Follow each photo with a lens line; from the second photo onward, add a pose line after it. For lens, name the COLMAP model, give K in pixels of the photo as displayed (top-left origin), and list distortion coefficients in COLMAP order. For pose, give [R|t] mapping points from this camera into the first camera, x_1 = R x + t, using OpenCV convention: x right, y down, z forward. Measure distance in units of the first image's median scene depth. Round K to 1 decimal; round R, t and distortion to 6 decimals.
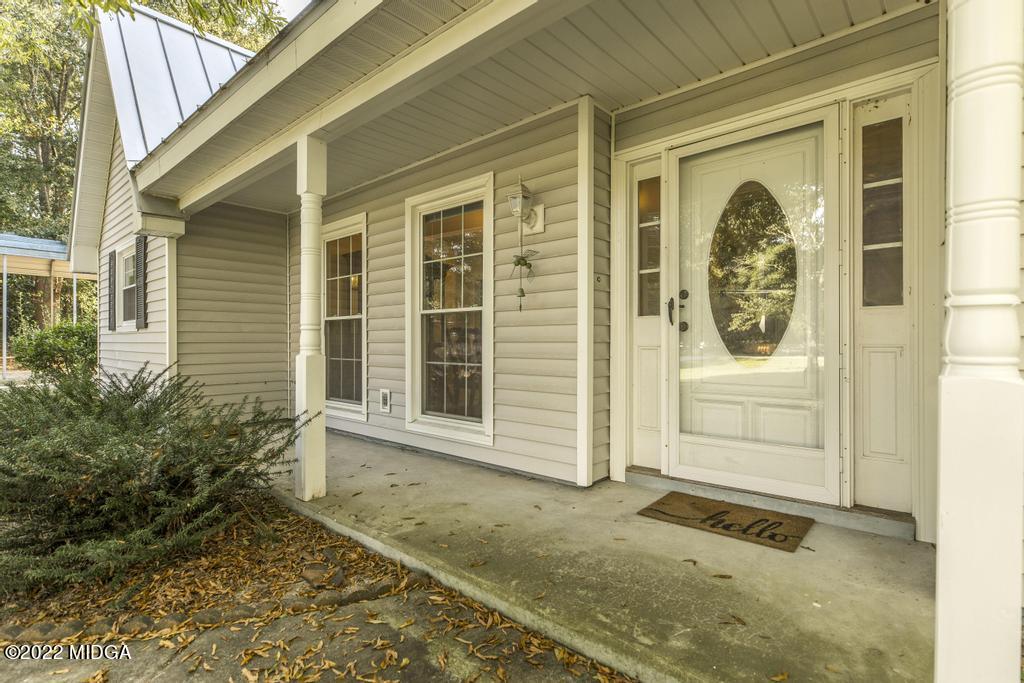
lens RADIAL K [[494.1, 0, 512.0], [0, 494.1, 341.5], [0, 0, 1]] dist [-0.019063, 0.000395]
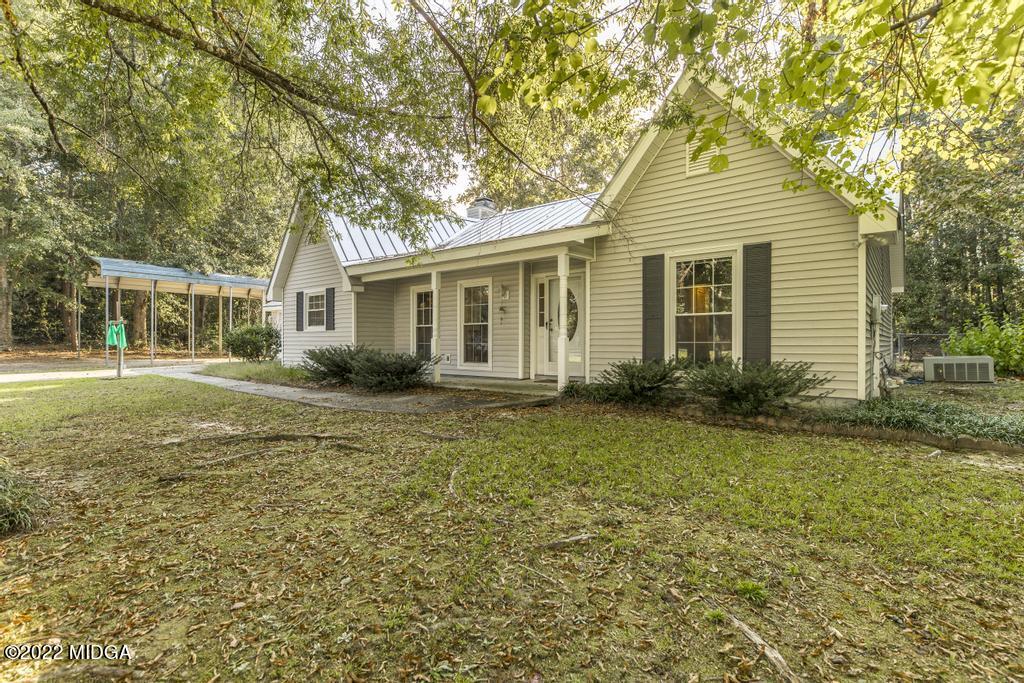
lens RADIAL K [[494.1, 0, 512.0], [0, 494.1, 341.5], [0, 0, 1]] dist [-0.019063, 0.000395]
pose [[0.999234, 0.000504, 0.039133, -0.035707], [-0.000314, 0.999988, -0.004856, 0.055986], [-0.039135, 0.004840, 0.999222, -2.030287]]
